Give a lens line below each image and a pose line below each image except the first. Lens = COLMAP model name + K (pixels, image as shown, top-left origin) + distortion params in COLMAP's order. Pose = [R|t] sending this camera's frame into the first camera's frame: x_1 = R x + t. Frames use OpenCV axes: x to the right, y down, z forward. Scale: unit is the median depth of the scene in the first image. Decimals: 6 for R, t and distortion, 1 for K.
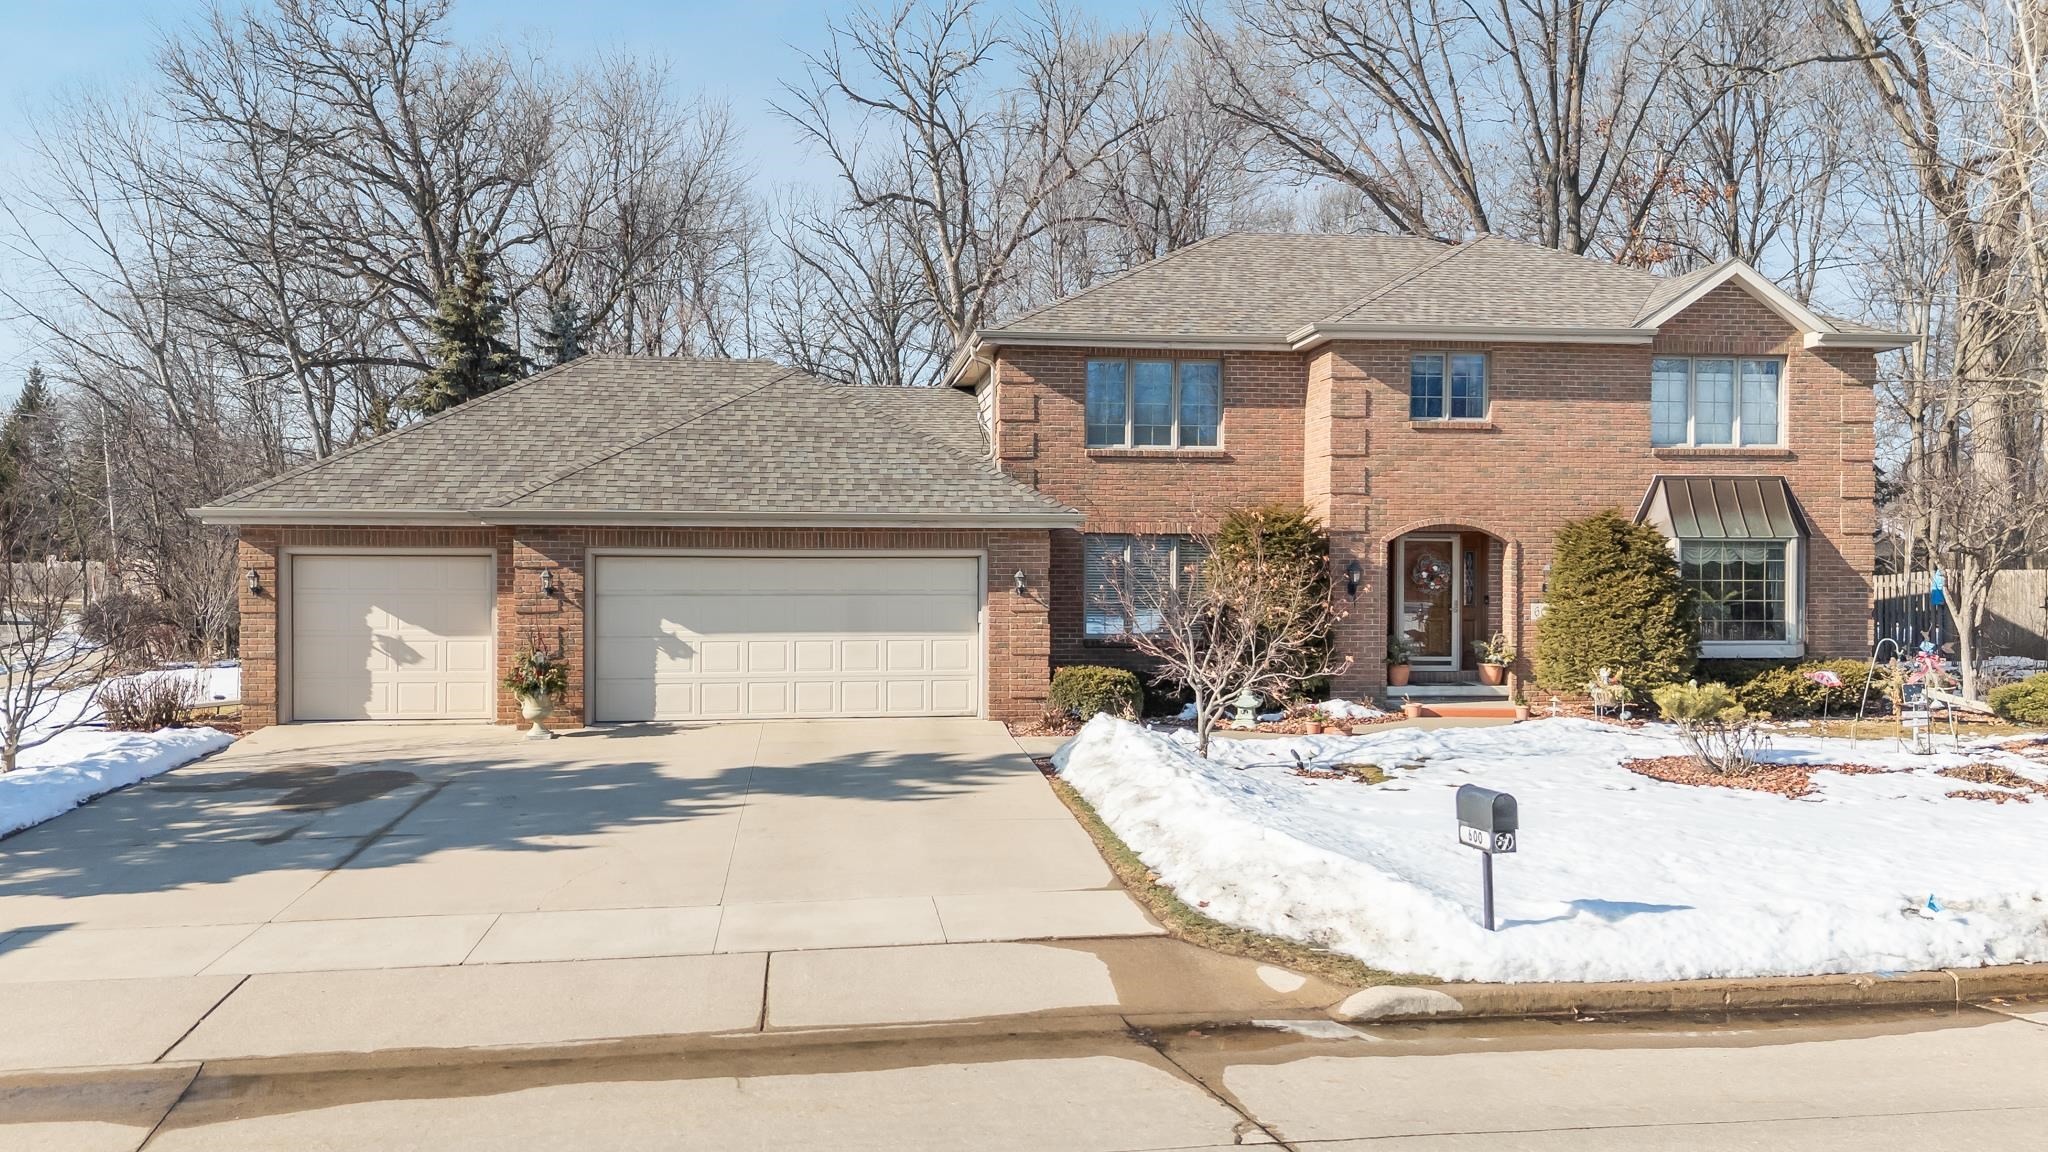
lens RADIAL K [[1537.2, 0, 1016.6], [0, 1537.2, 582.2], [0, 0, 1]] dist [0.100159, -0.115620]
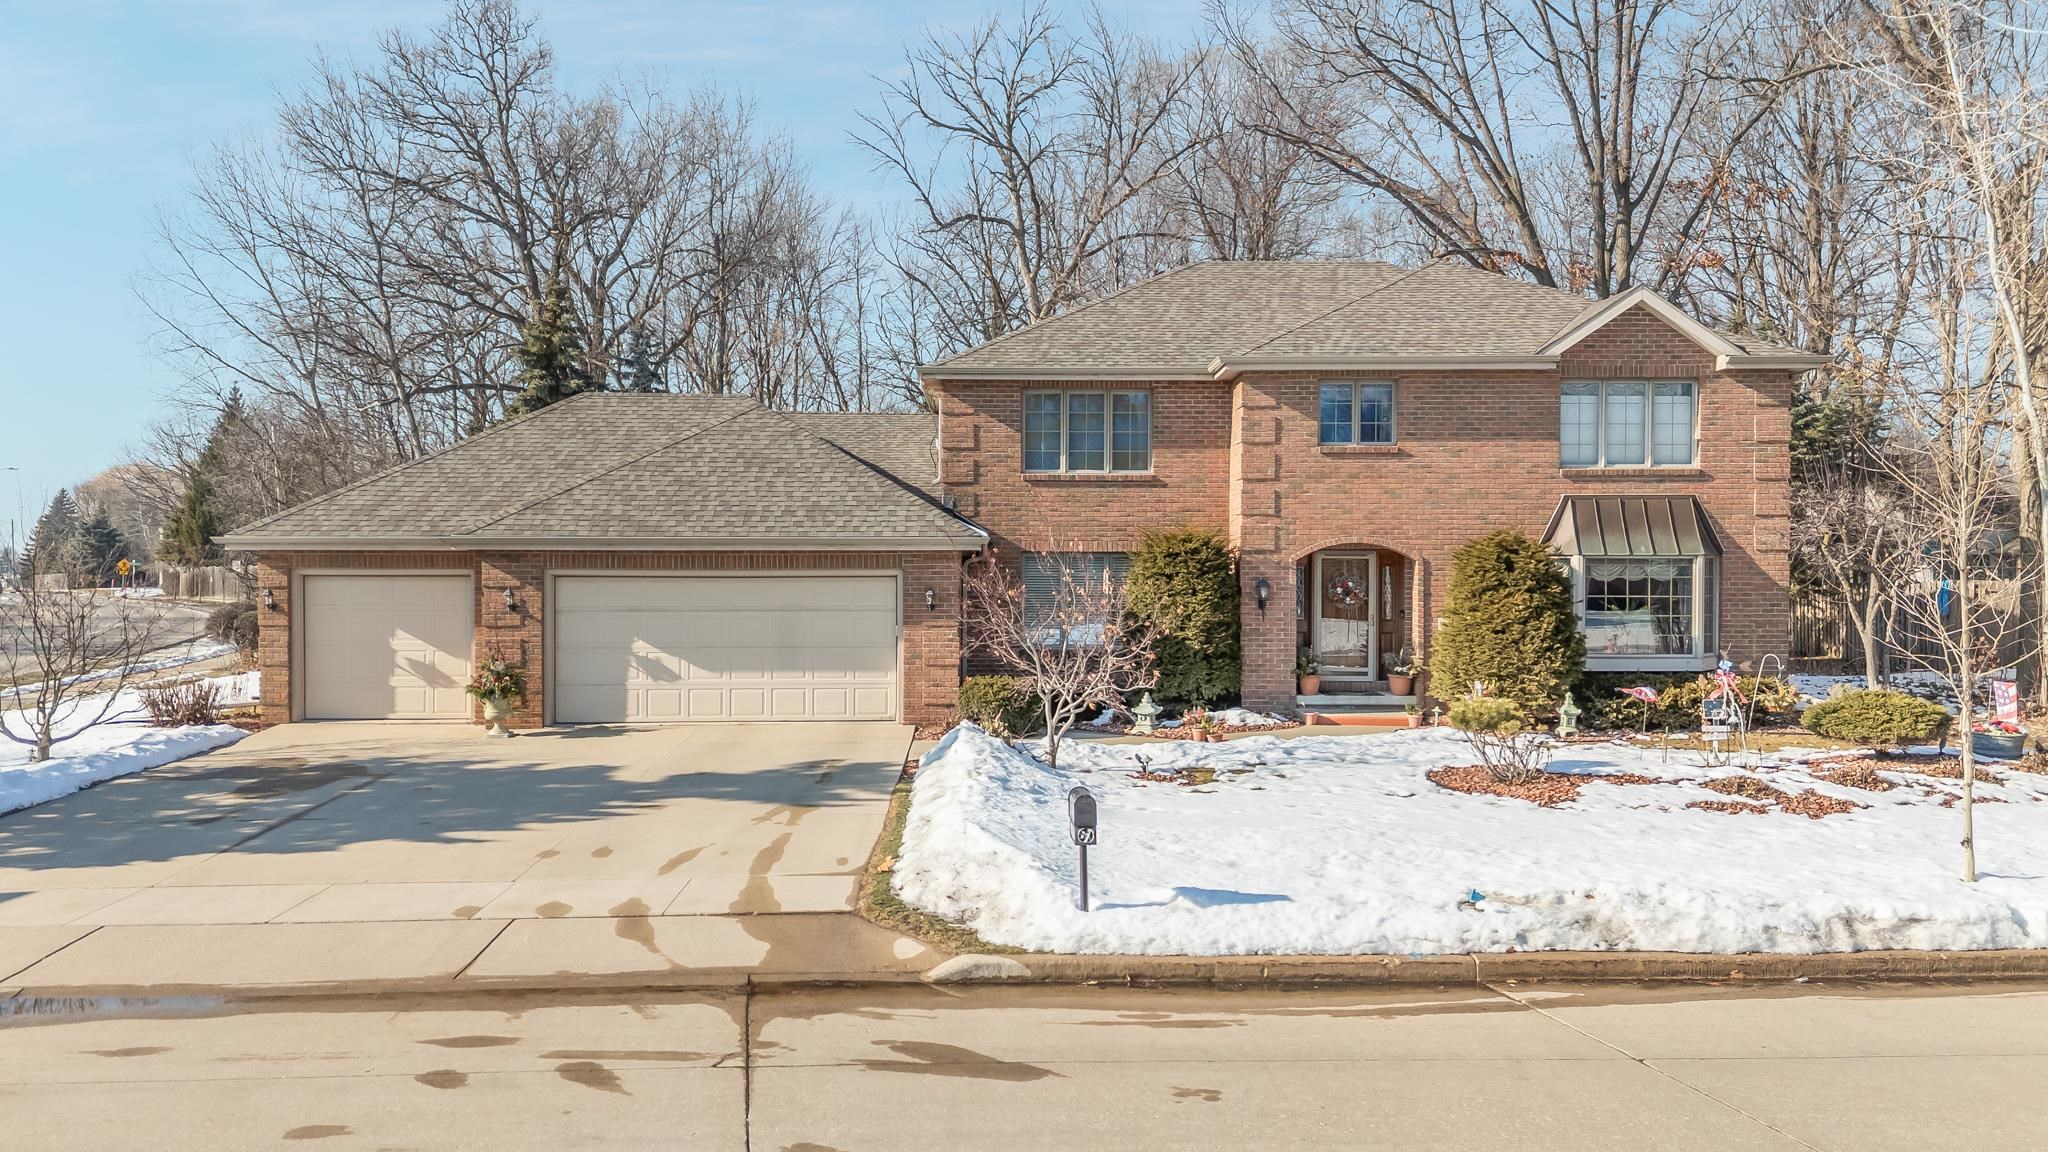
lens RADIAL K [[1537.2, 0, 1016.6], [0, 1537.2, 582.2], [0, 0, 1]] dist [0.100159, -0.115620]
pose [[0.993517, -0.000235, -0.113680, 0.183014], [0.000464, 0.999998, 0.001990, -0.014047], [0.113679, -0.002030, 0.993515, -0.083678]]
